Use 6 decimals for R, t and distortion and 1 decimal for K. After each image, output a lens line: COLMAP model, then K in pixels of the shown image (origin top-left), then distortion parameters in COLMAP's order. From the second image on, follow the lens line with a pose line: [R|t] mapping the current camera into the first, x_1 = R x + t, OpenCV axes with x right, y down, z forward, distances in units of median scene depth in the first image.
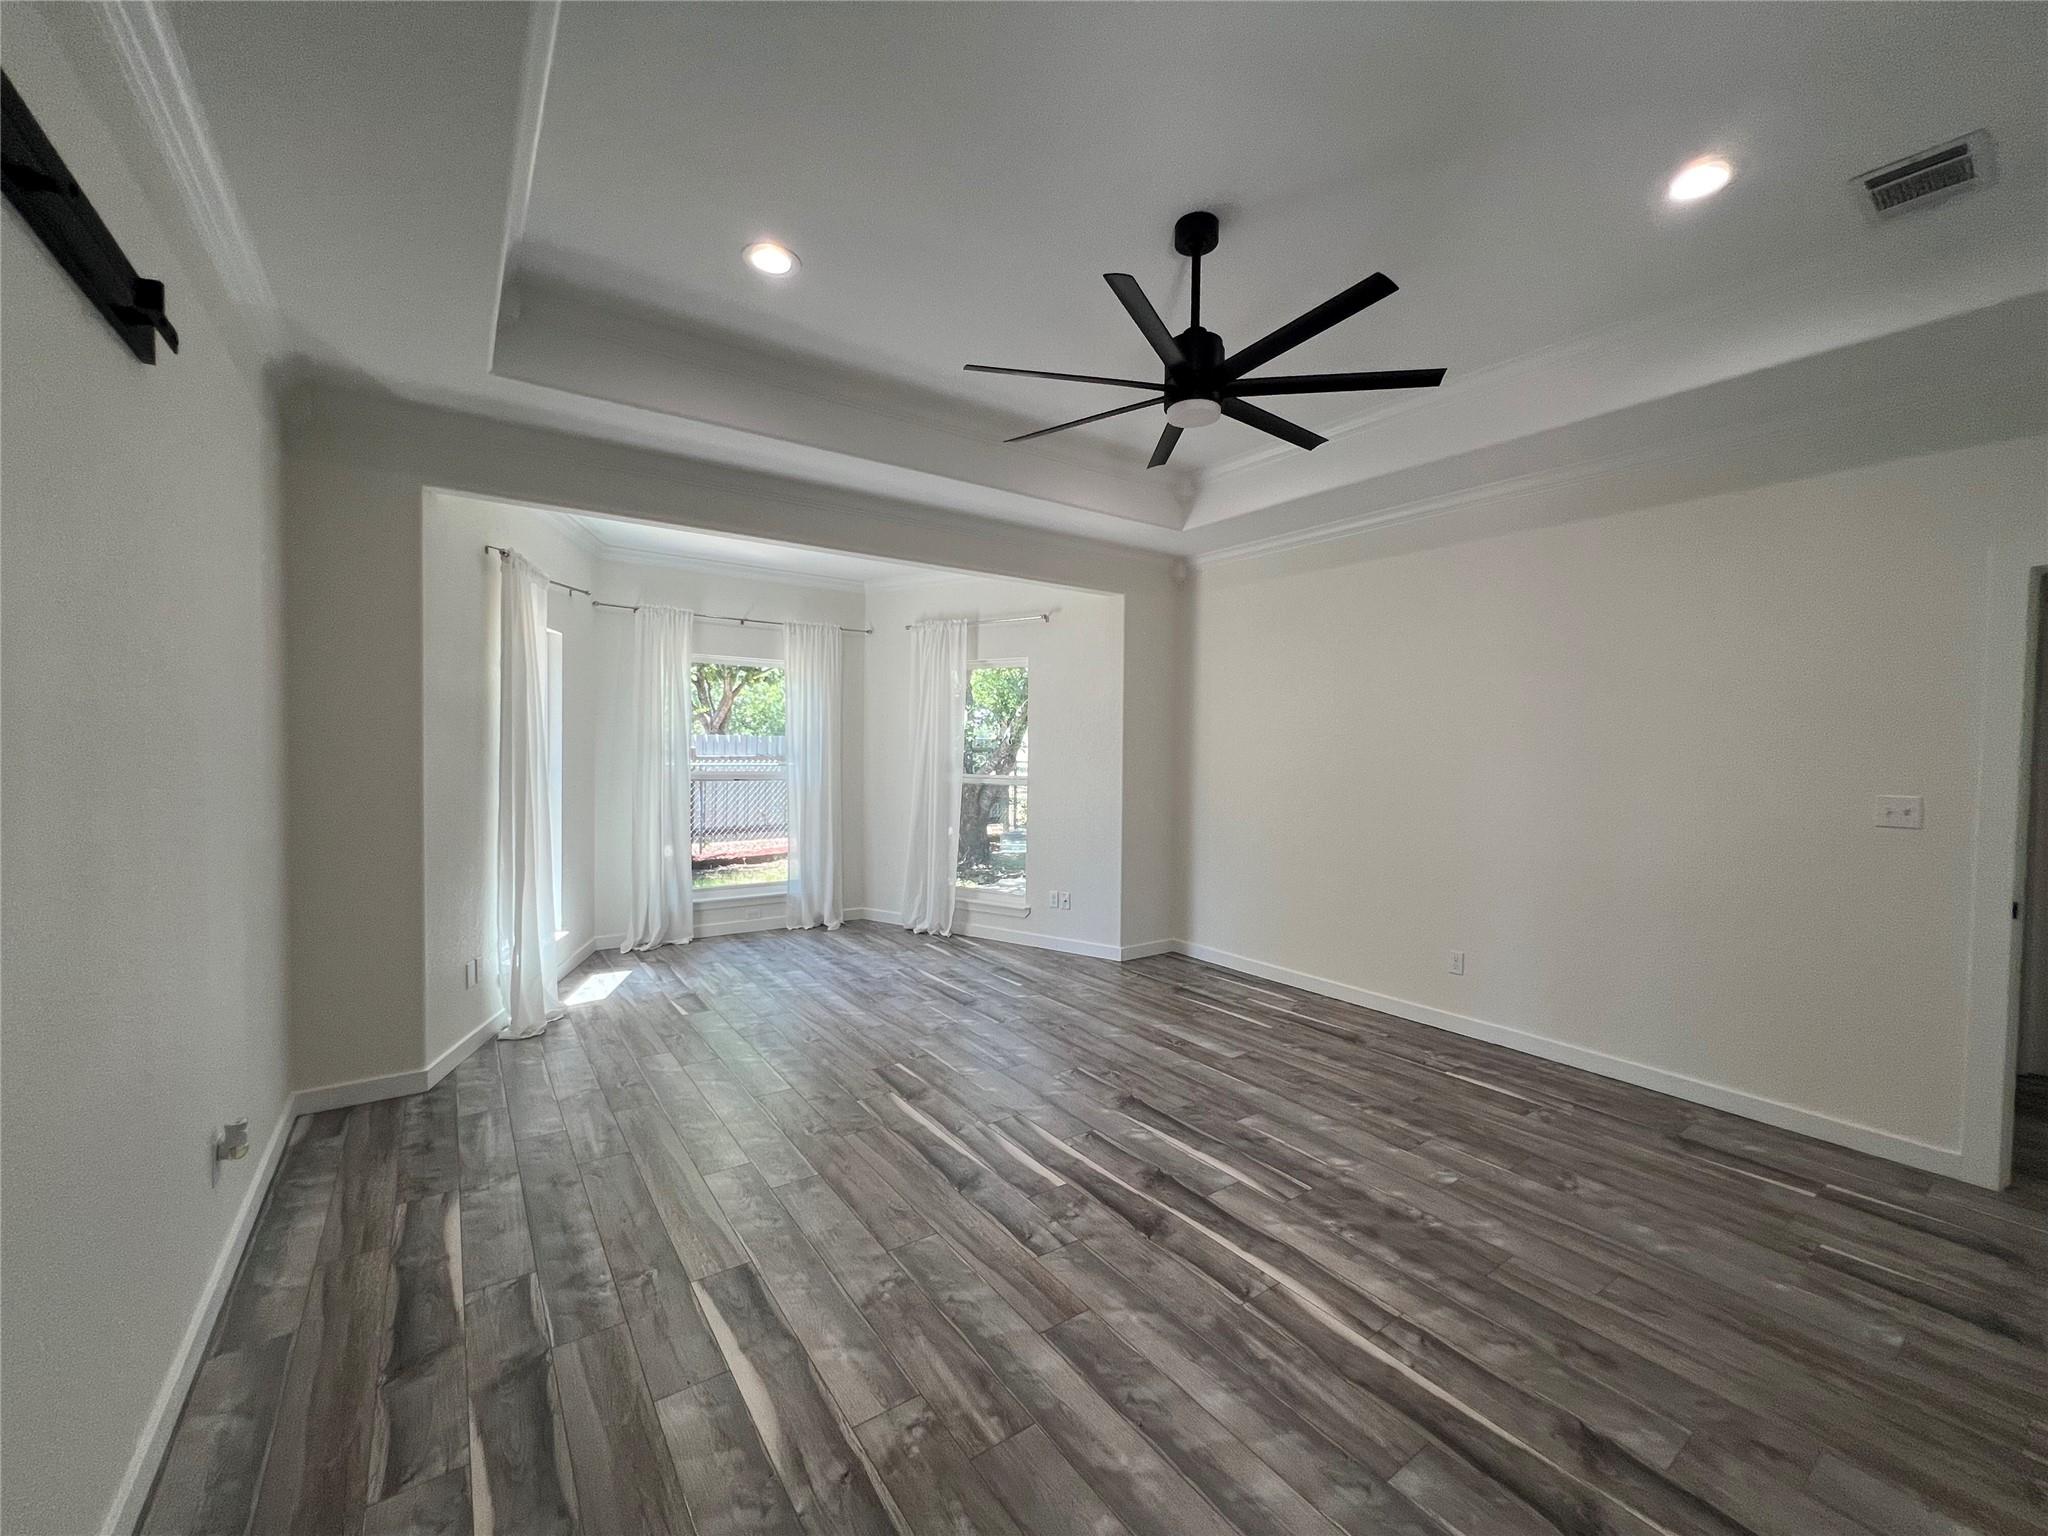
lens RADIAL K [[821.5, 0, 1018.3], [0, 821.5, 767.2], [0, 0, 1]] dist [-0.002709, 0.001617]
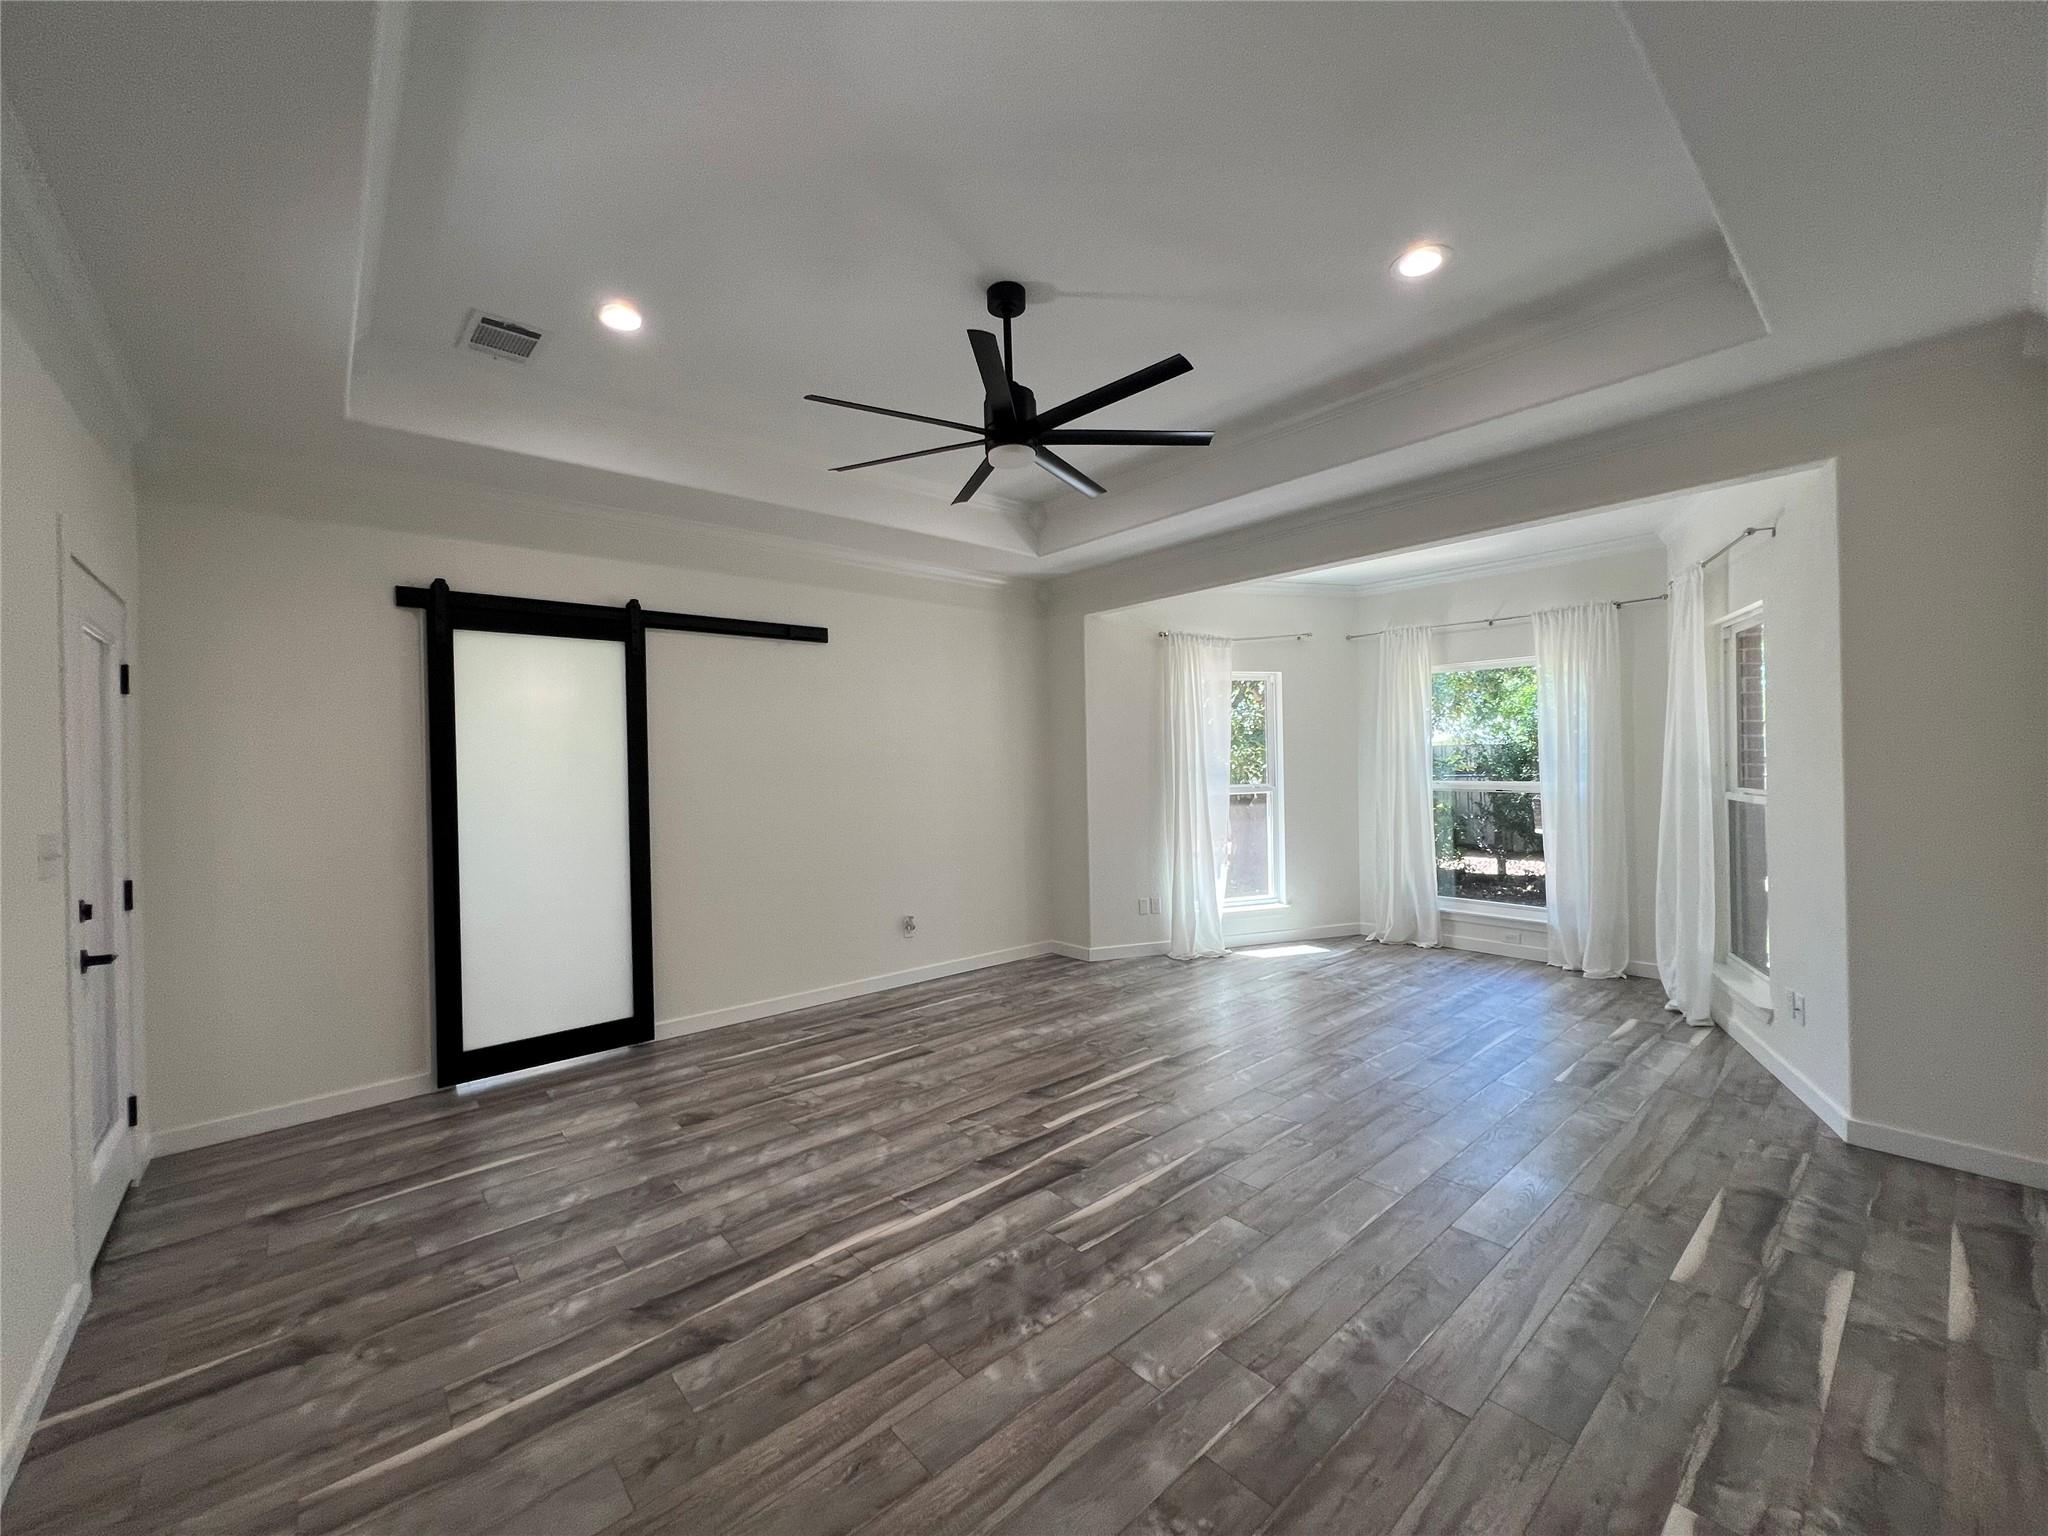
lens RADIAL K [[821.5, 0, 1024.4], [0, 821.5, 771.8], [0, 0, 1]] dist [-0.002709, 0.001617]
pose [[0.101192, -0.003885, -0.994859, 1.301484], [-0.005217, 0.999977, -0.004436, 0.001338], [0.994853, 0.005639, 0.101169, 0.894768]]
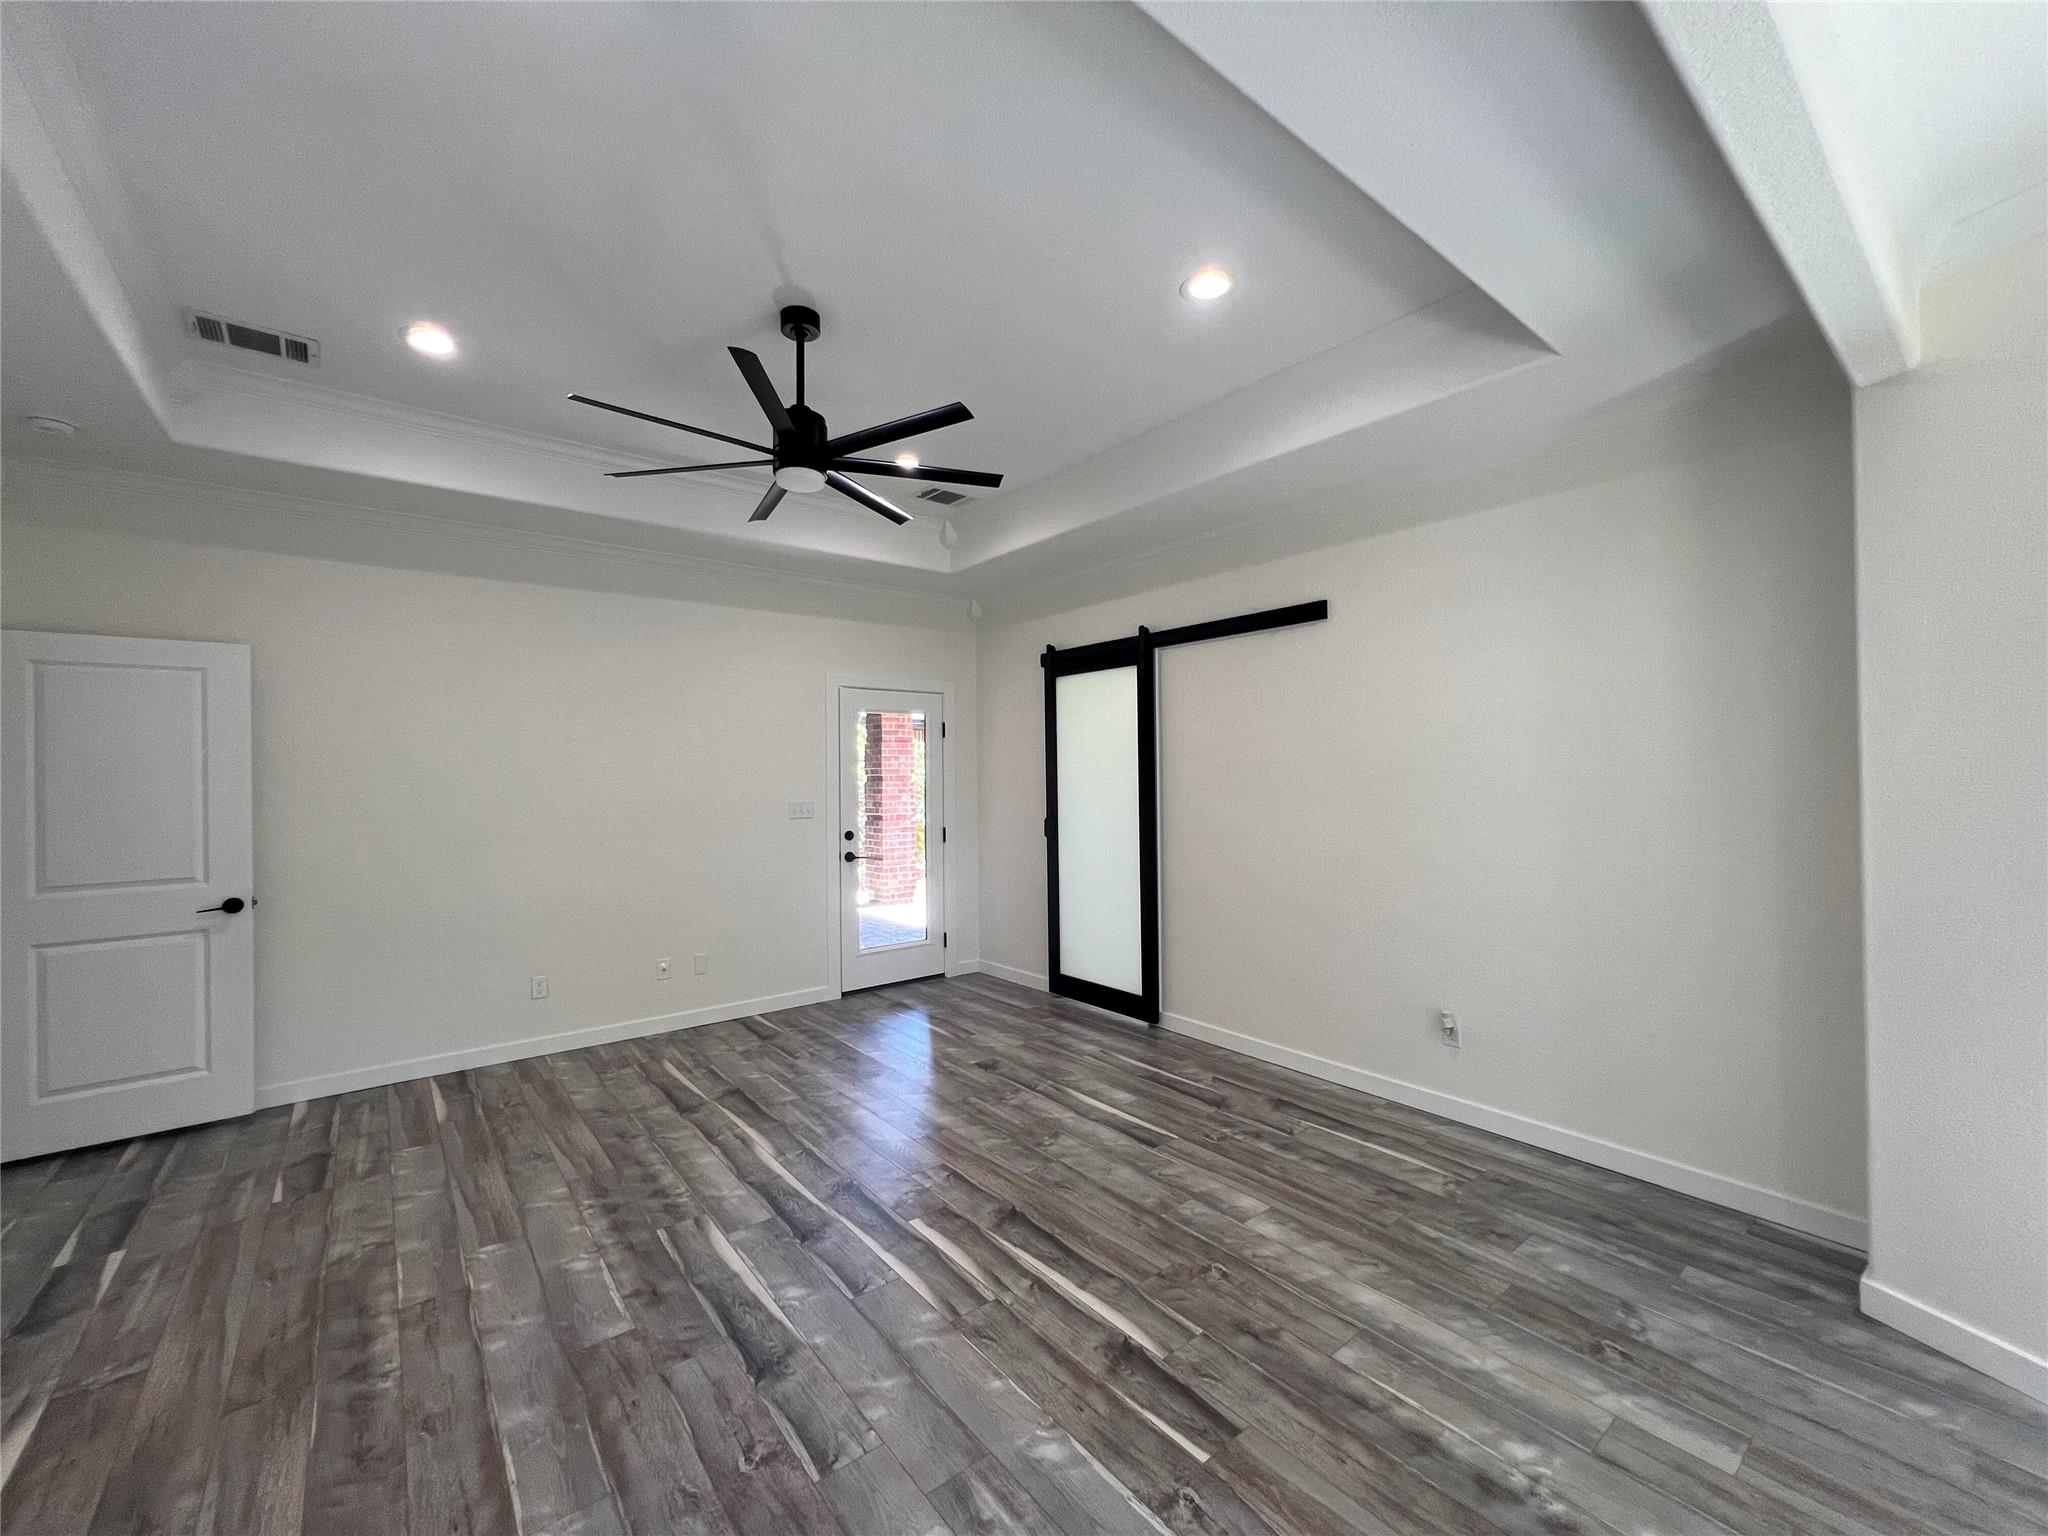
lens RADIAL K [[821.5, 0, 1015.6], [0, 821.5, 766.5], [0, 0, 1]] dist [-0.002709, 0.001617]
pose [[-0.998700, -0.001440, -0.050960, -0.020517], [-0.002376, 0.999830, 0.018307, -0.063387], [0.050924, 0.018405, -0.998533, 2.102476]]
